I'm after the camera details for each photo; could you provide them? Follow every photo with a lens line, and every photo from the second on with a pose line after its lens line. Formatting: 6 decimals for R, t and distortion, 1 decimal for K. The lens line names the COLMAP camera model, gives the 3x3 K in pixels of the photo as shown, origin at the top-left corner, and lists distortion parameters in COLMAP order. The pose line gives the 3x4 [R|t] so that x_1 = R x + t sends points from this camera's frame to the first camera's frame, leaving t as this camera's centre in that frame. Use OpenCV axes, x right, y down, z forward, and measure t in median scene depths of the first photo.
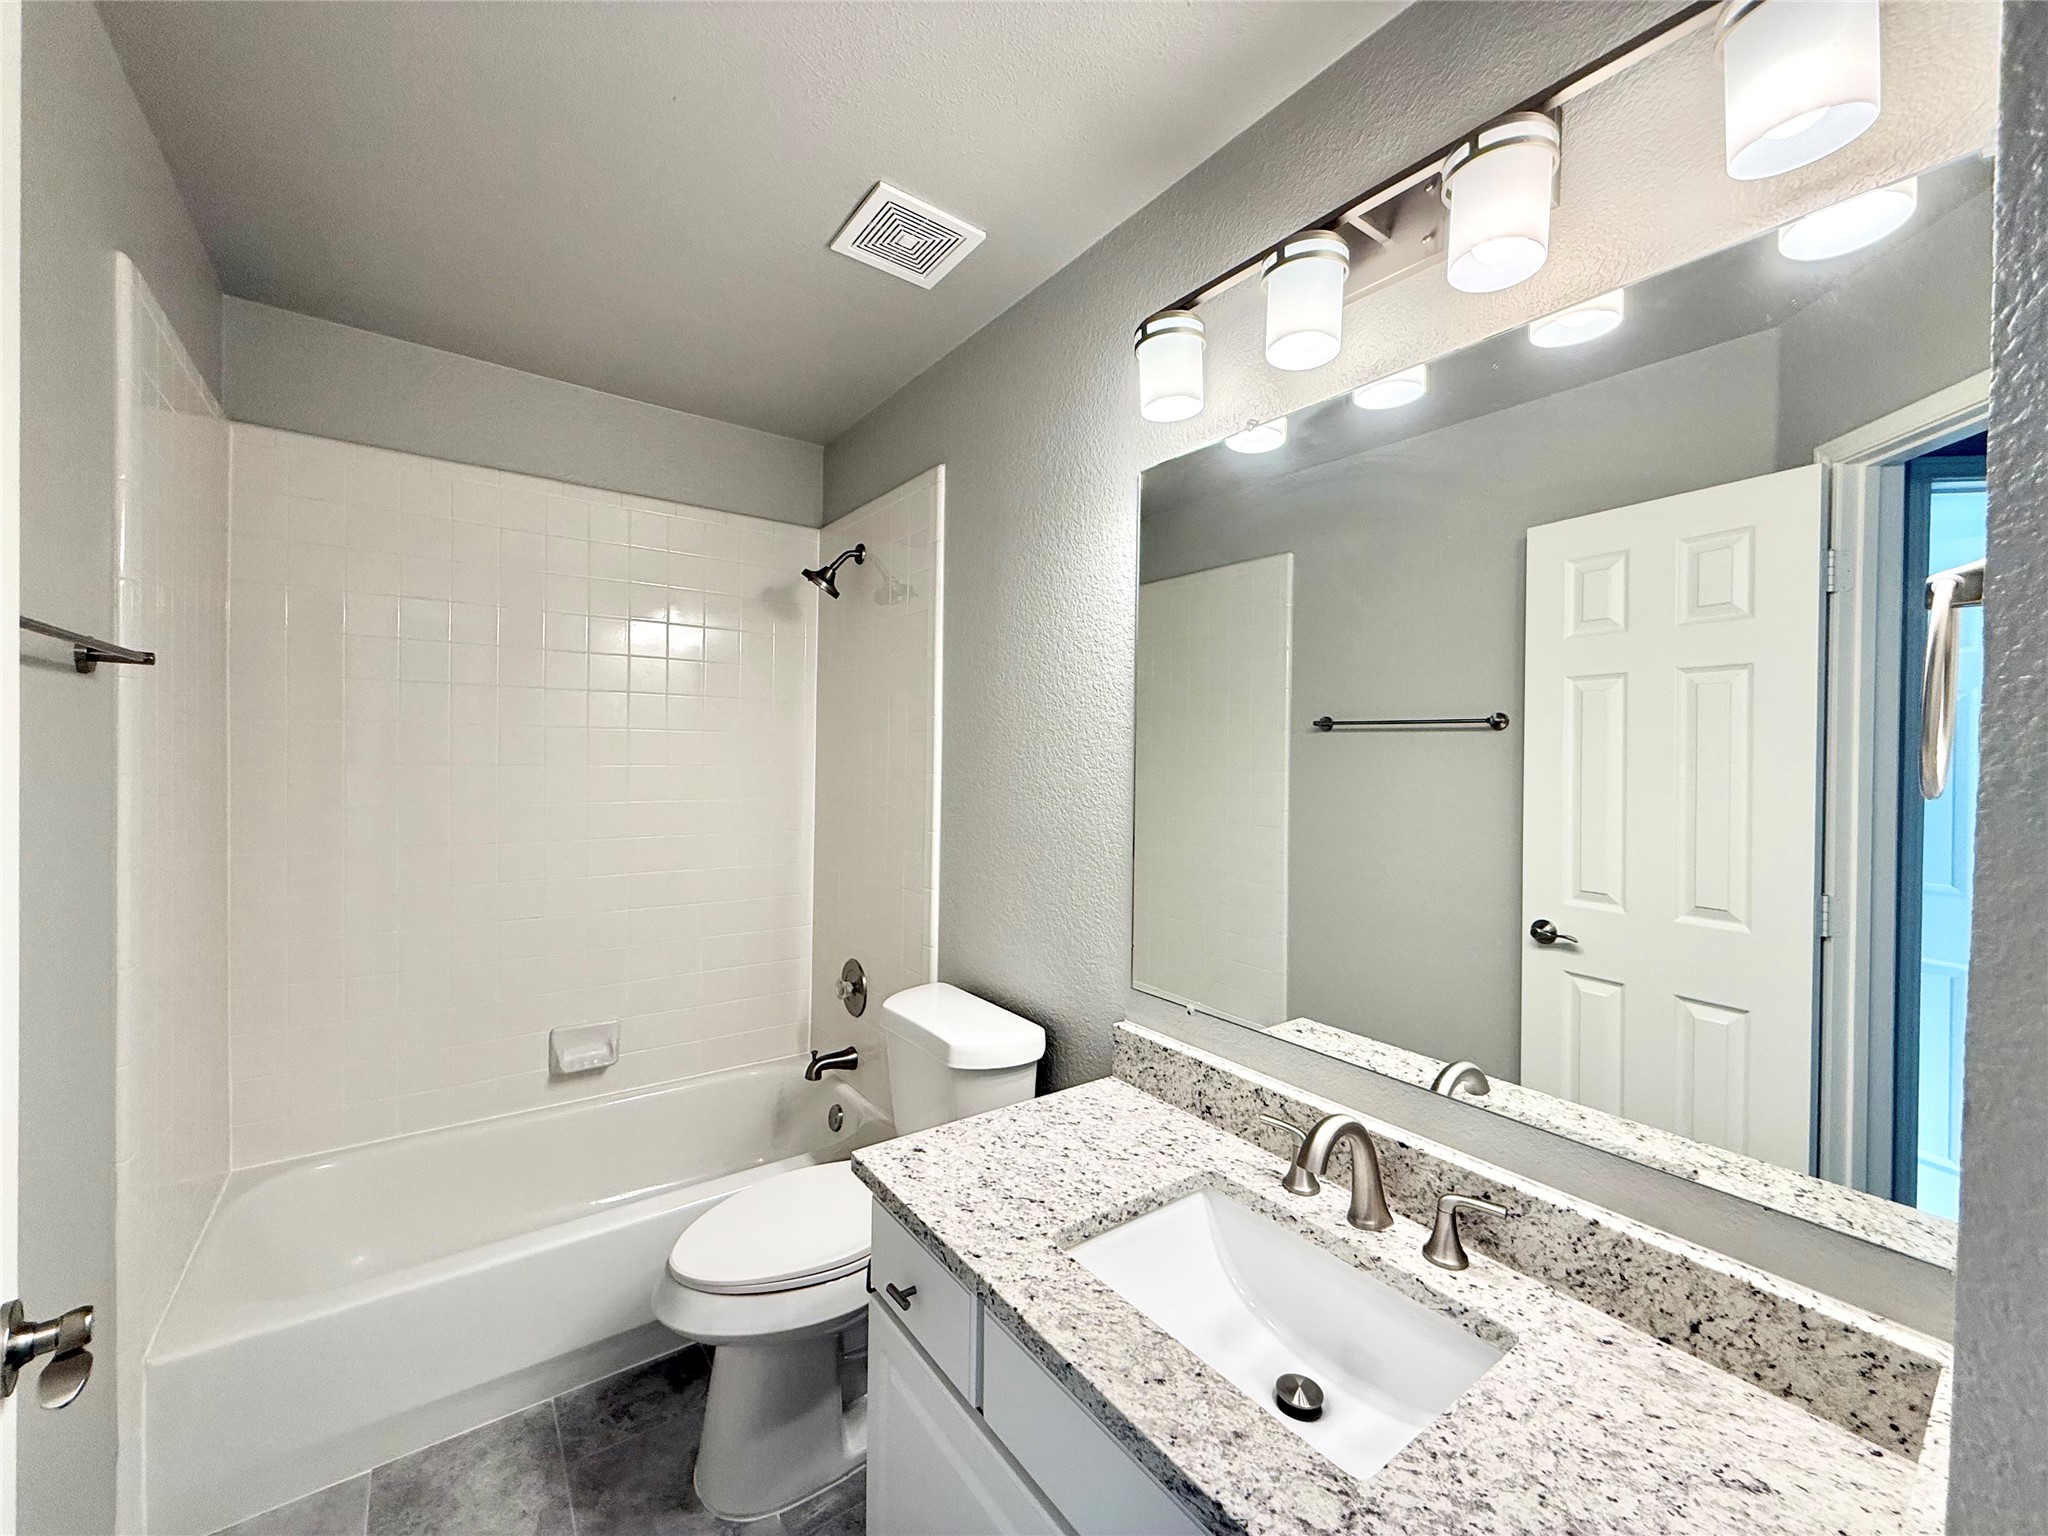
lens RADIAL K [[815.9, 0, 1015.9], [0, 815.9, 763.1], [0, 0, 1]] dist [-0.000918, 0.000329]
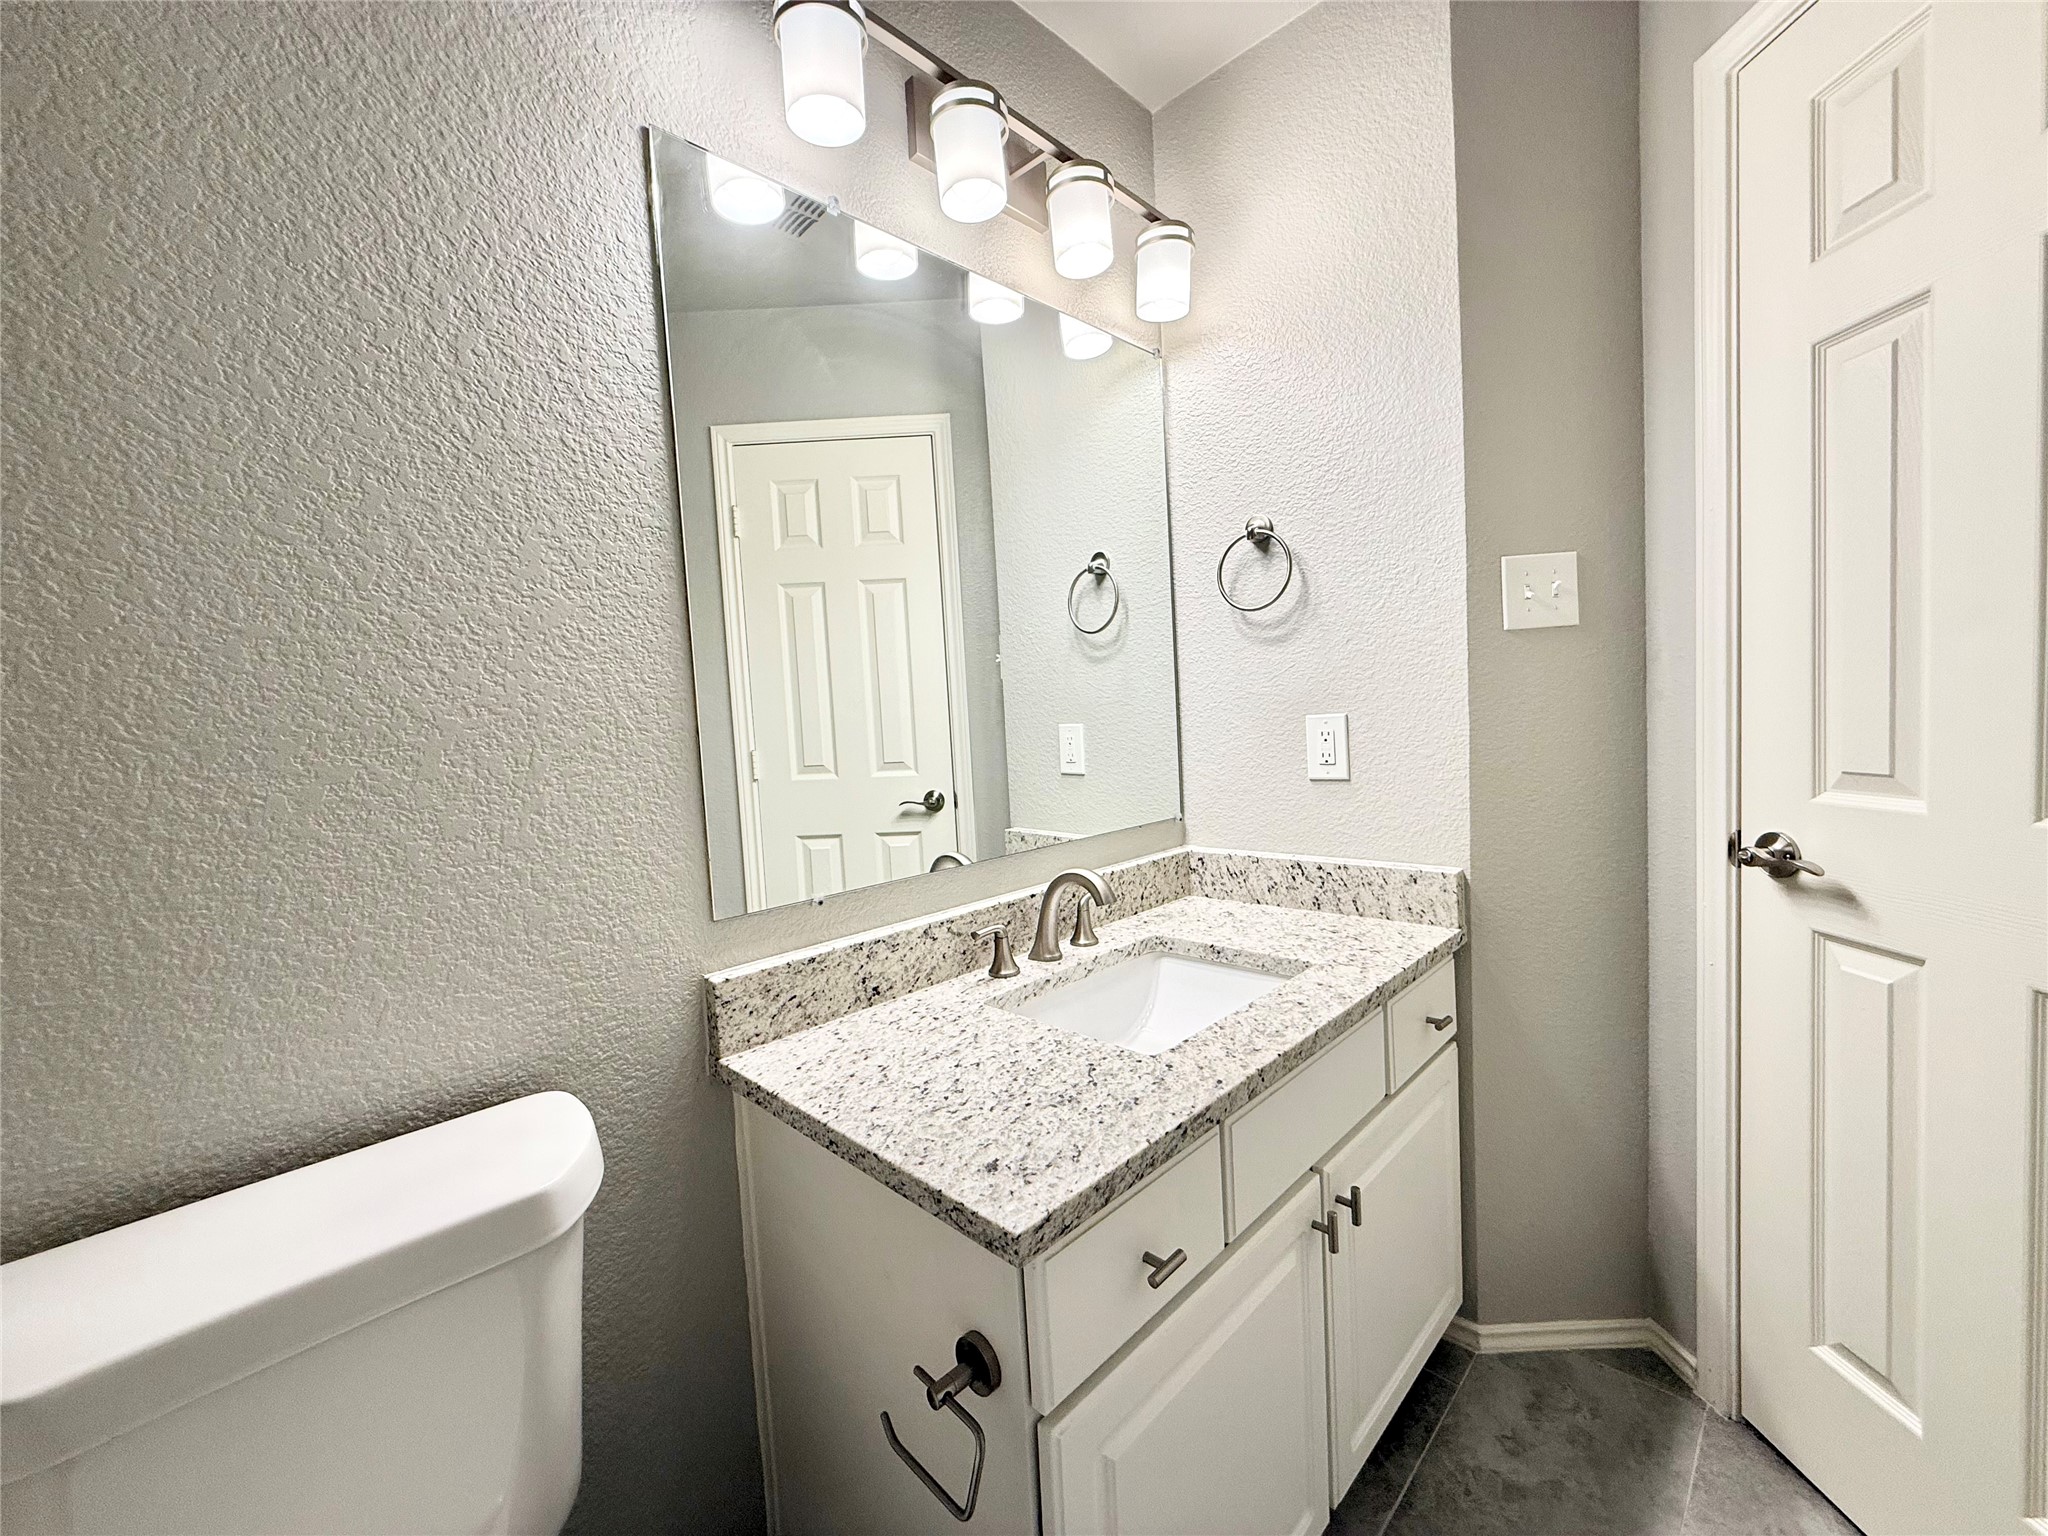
lens RADIAL K [[815.9, 0, 1022.1], [0, 815.9, 767.7], [0, 0, 1]] dist [-0.000918, 0.000329]
pose [[-0.156534, -0.073309, 0.984948, -0.648872], [0.062239, 0.994527, 0.083914, 0.125675], [-0.985710, 0.074438, -0.151115, 0.981803]]
